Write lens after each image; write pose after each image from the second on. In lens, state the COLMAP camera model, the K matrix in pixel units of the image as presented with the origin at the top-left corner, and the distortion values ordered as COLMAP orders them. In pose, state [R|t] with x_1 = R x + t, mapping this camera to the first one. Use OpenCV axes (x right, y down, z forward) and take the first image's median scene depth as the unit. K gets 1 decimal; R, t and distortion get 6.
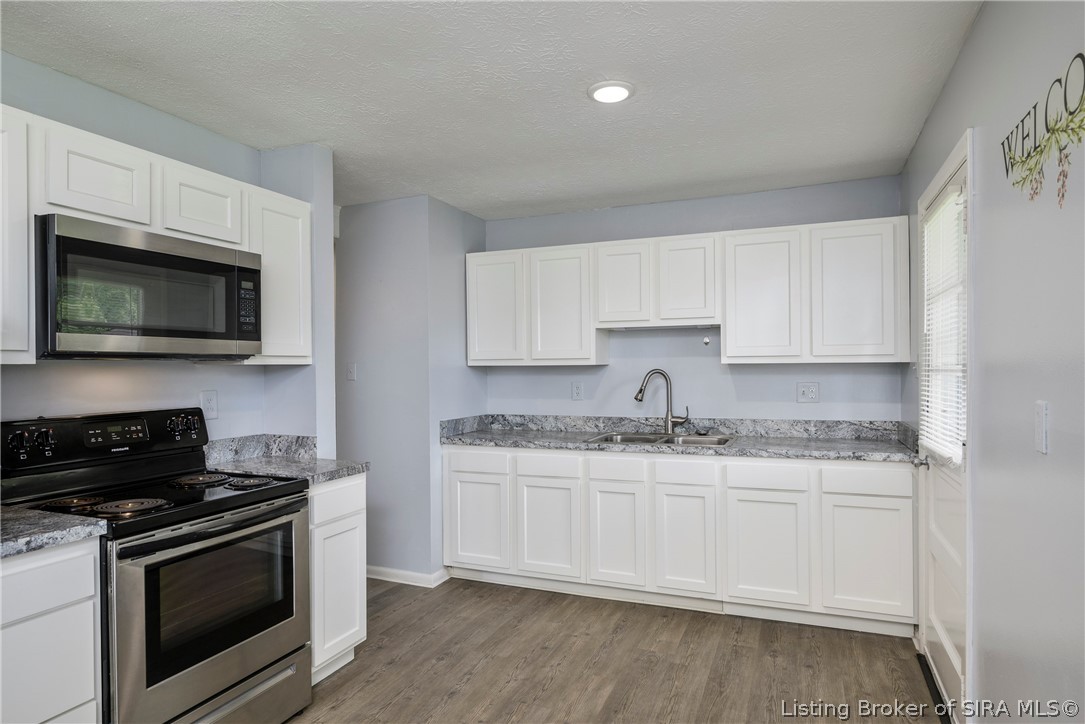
lens RADIAL K [[621.0, 0, 543.1], [0, 621.0, 368.8], [0, 0, 1]] dist [-0.004800, 0.000786]
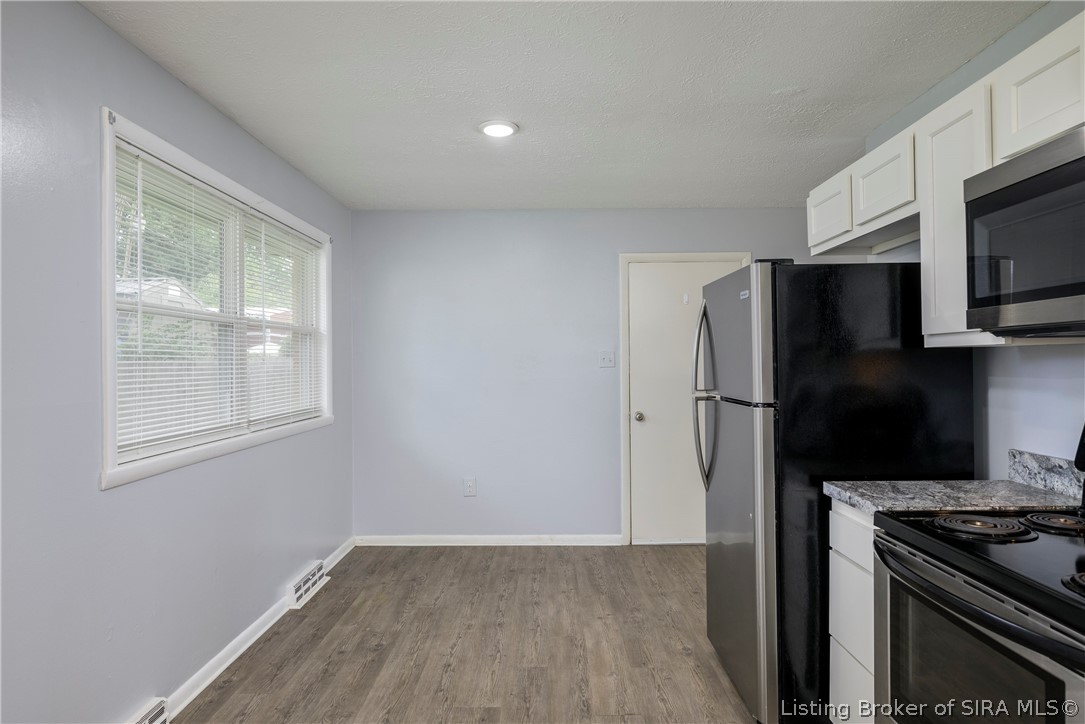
lens RADIAL K [[661.9, 0, 541.4], [0, 661.9, 353.7], [0, 0, 1]] dist [-0.003438, -0.000949]
pose [[-0.927410, 0.006697, -0.373987, 0.107231], [0.010220, 0.999920, -0.007437, 0.004724], [0.373907, -0.010719, -0.927404, 1.109951]]
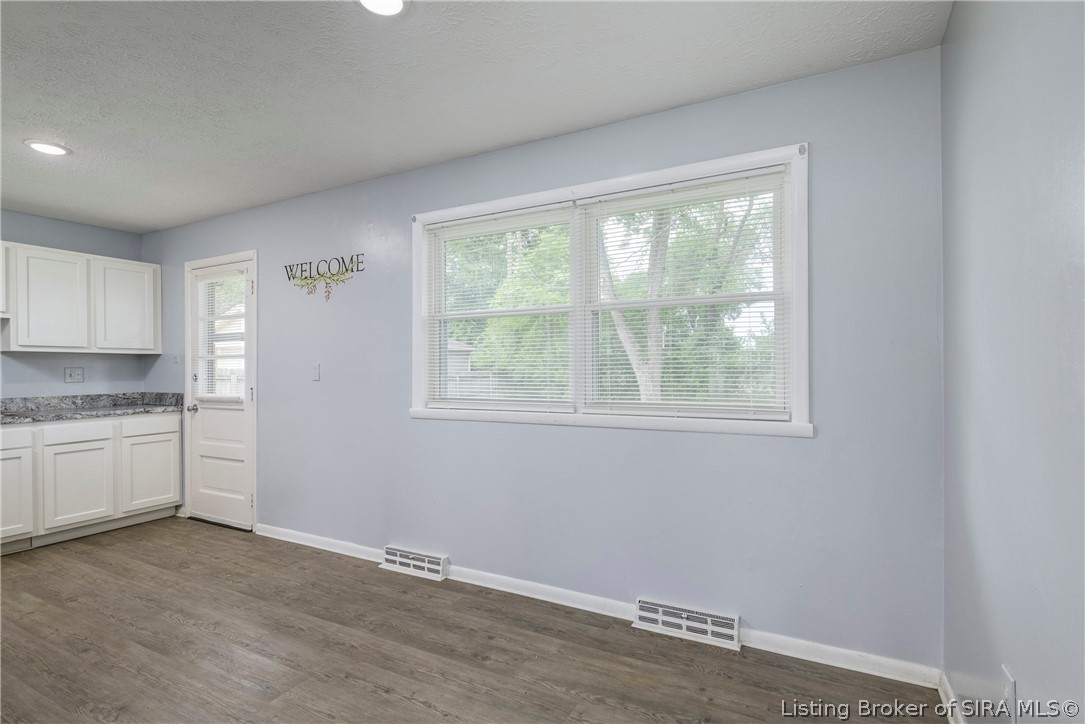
lens RADIAL K [[534.8, 0, 551.2], [0, 534.8, 367.9], [0, 0, 1]] dist [0.004459, -0.000069]
pose [[0.096563, 0.007539, 0.995298, -0.839504], [0.006459, 0.999946, -0.008201, 0.051689], [-0.995306, 0.007220, 0.096509, -0.192477]]
